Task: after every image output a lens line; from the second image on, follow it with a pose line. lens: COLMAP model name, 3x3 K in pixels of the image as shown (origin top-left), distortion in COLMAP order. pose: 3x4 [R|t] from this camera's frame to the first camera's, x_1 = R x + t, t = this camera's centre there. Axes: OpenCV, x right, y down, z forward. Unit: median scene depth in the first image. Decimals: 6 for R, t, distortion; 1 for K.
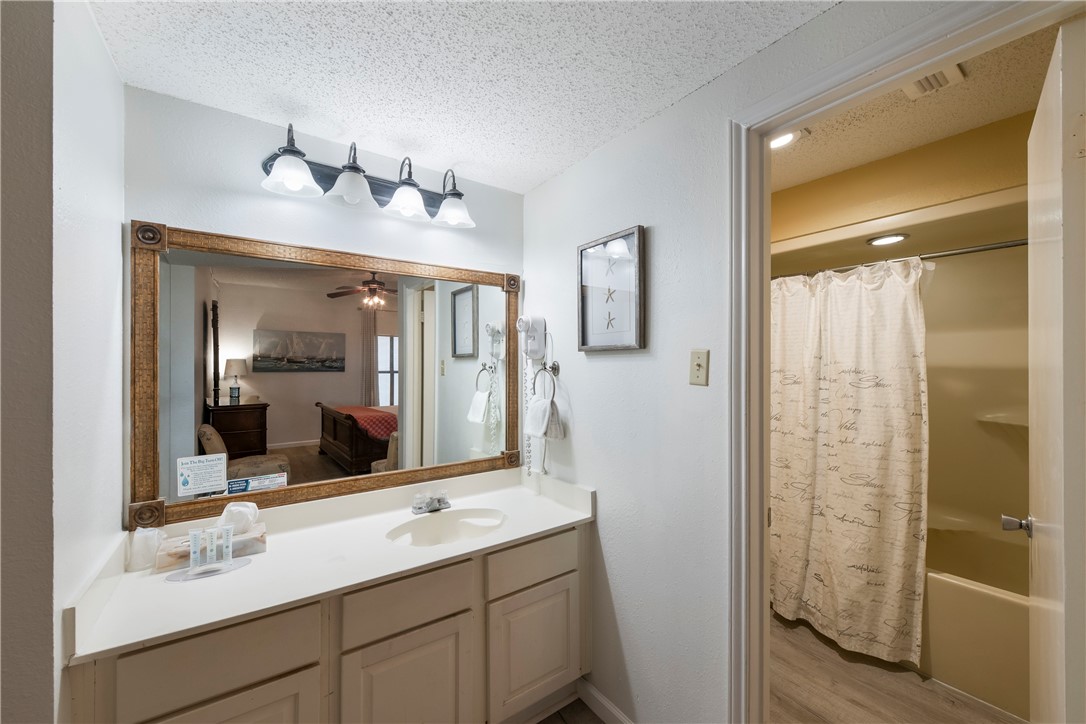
lens RADIAL K [[425.9, 0, 543.7], [0, 425.9, 364.2], [0, 0, 1]] dist [-0.003276, -0.000722]
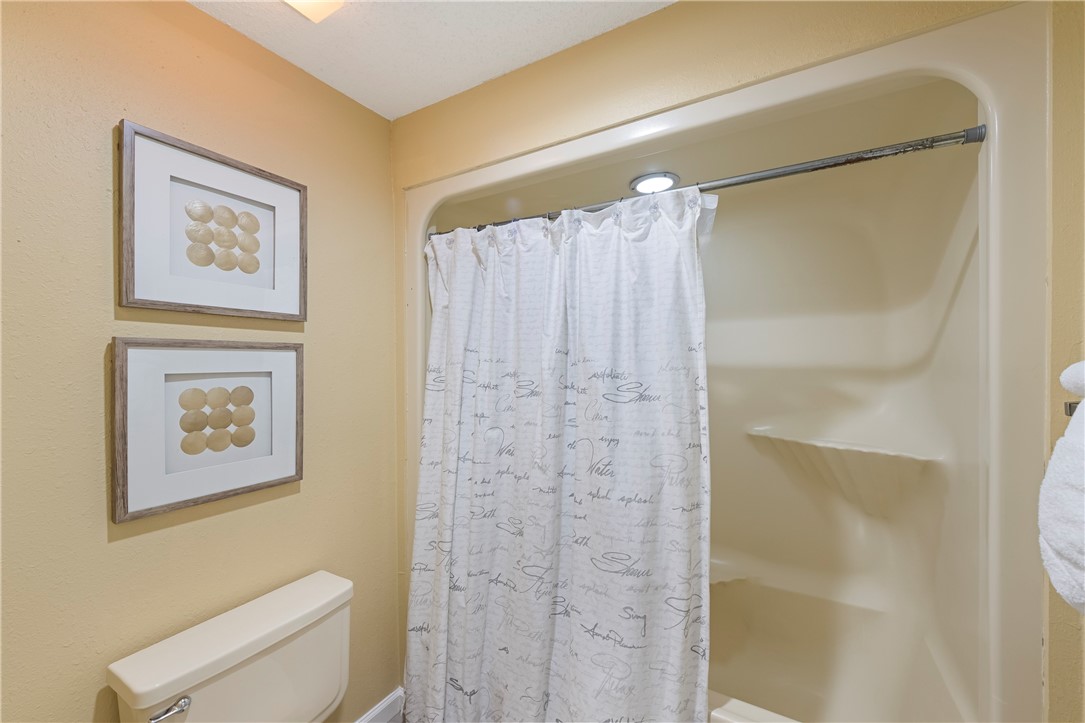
lens RADIAL K [[425.5, 0, 544.1], [0, 425.5, 363.3], [0, 0, 1]] dist [-0.003276, -0.000722]
pose [[0.909594, -0.001464, 0.415496, 0.417125], [0.002540, 0.999995, -0.002037, 0.001621], [-0.415491, 0.002908, 0.909593, 0.518662]]
